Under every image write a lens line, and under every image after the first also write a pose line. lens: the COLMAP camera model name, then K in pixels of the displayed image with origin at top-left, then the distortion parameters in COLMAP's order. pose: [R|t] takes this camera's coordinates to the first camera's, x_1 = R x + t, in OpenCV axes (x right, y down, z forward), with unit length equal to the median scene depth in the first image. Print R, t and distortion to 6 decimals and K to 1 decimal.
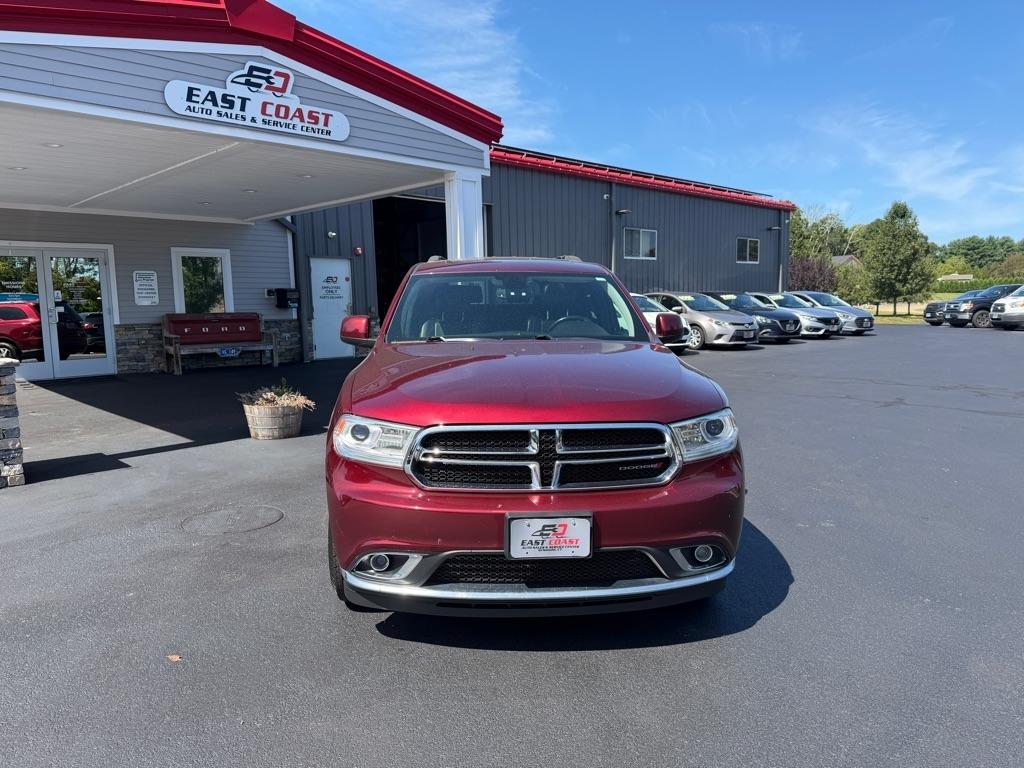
lens RADIAL K [[744.5, 0, 512.7], [0, 744.5, 375.6], [0, 0, 1]] dist [0.002351, -0.013554]
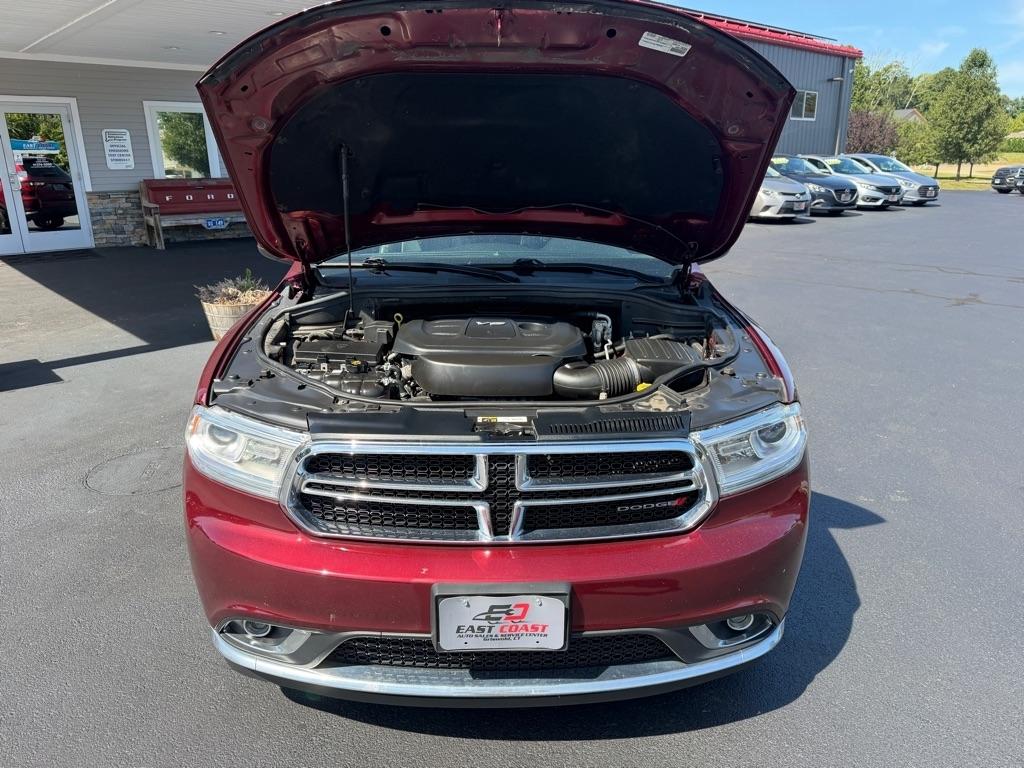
lens RADIAL K [[744.5, 0, 511.6], [0, 744.5, 389.1], [0, 0, 1]] dist [0.002351, -0.013554]
pose [[0.998937, 0.023304, -0.039782, 0.031300], [-0.014749, 0.979034, 0.203163, -0.042553], [0.043683, -0.202360, 0.978336, 0.163140]]
